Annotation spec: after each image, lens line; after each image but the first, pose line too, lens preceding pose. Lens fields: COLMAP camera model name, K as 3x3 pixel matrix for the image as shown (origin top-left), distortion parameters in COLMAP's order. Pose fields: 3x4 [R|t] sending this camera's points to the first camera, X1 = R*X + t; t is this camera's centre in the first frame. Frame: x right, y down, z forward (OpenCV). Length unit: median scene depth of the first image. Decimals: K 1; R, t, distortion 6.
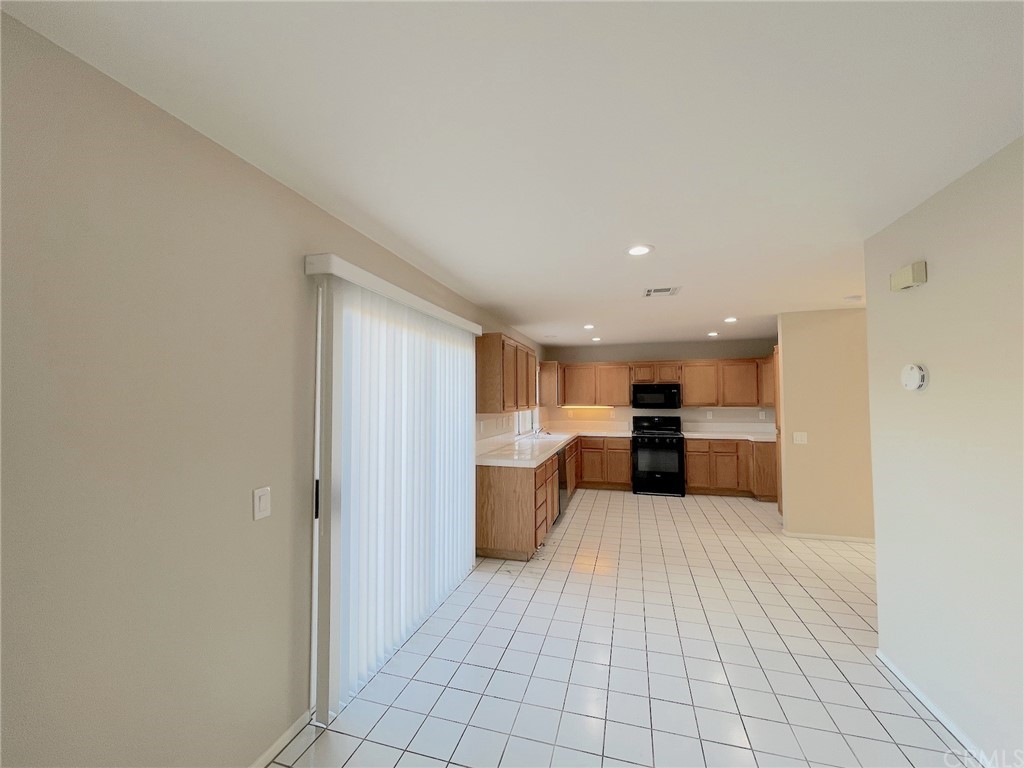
lens RADIAL K [[412.4, 0, 512.0], [0, 412.4, 384.0], [0, 0, 1]] dist [0.000102, -0.000144]
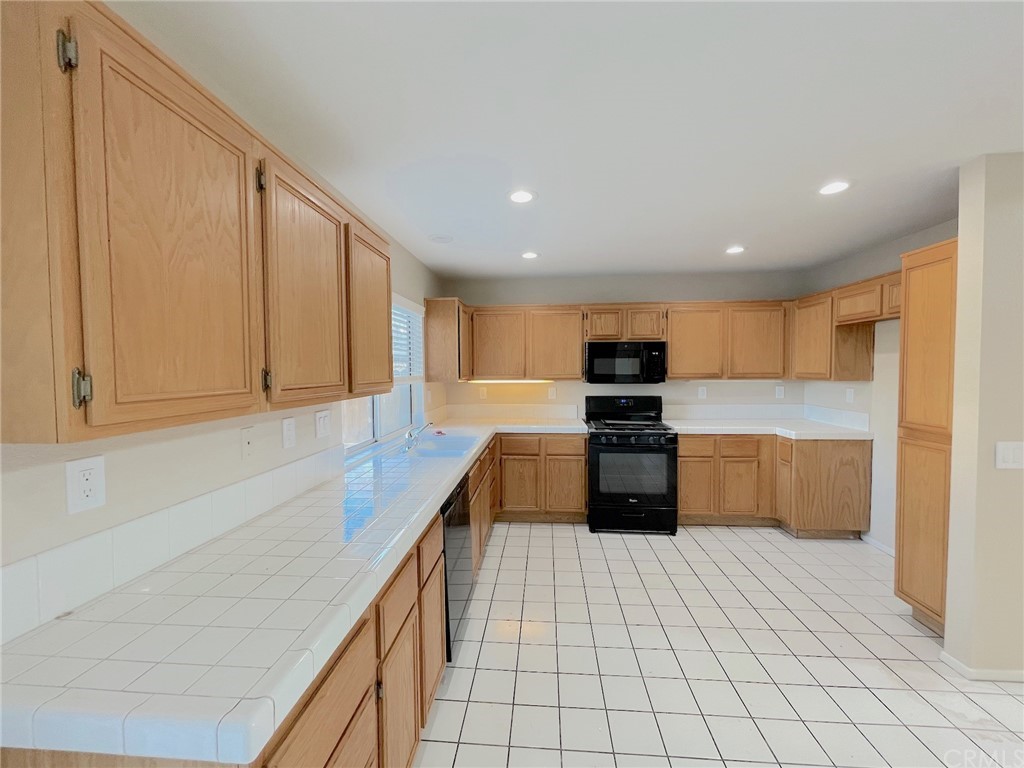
lens RADIAL K [[412.4, 0, 512.0], [0, 412.4, 384.0], [0, 0, 1]] dist [0.000102, -0.000144]
pose [[0.980125, -0.011563, 0.198041, 0.075025], [-0.002515, 0.997495, 0.070690, 0.019678], [-0.198363, -0.069783, 0.977641, 0.473691]]
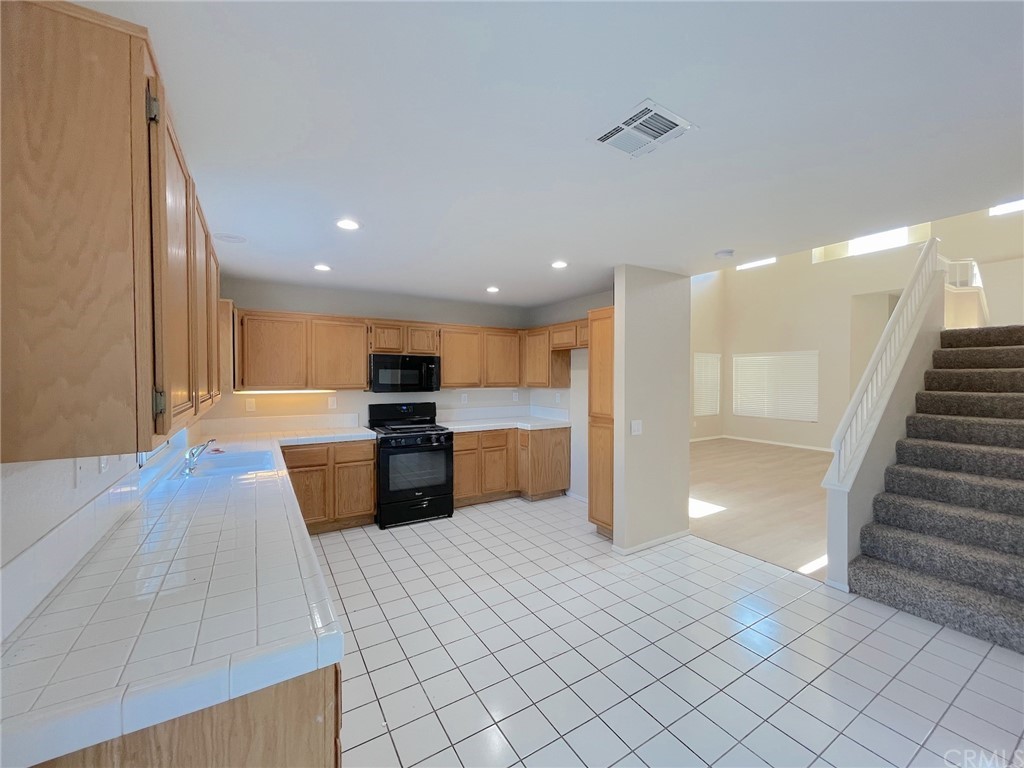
lens RADIAL K [[412.4, 0, 512.0], [0, 412.4, 384.0], [0, 0, 1]] dist [0.000102, -0.000144]
pose [[0.675020, -0.010461, 0.737725, -0.030690], [-0.028179, 0.998804, 0.039946, 0.015761], [-0.737261, -0.047753, 0.673918, 0.444252]]
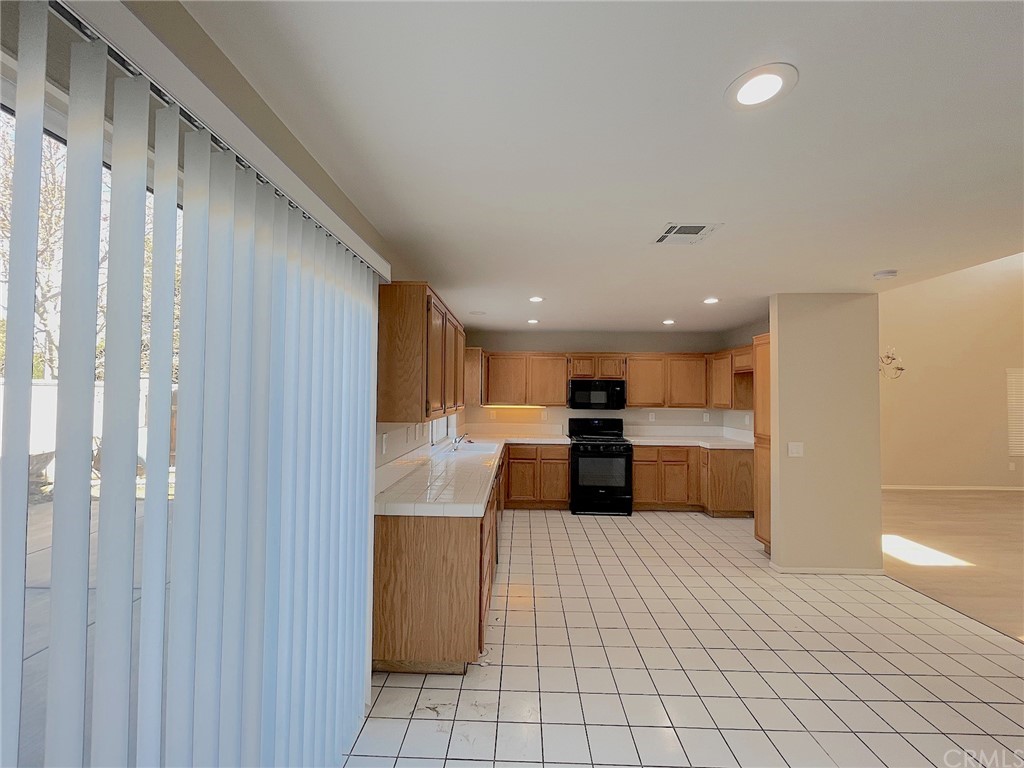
lens RADIAL K [[412.4, 0, 512.0], [0, 412.4, 384.0], [0, 0, 1]] dist [0.000102, -0.000144]
pose [[0.967553, 0.019456, 0.251918, -0.030666], [-0.021919, 0.999735, 0.006973, 0.006520], [-0.251716, -0.012268, 0.967723, 0.246959]]
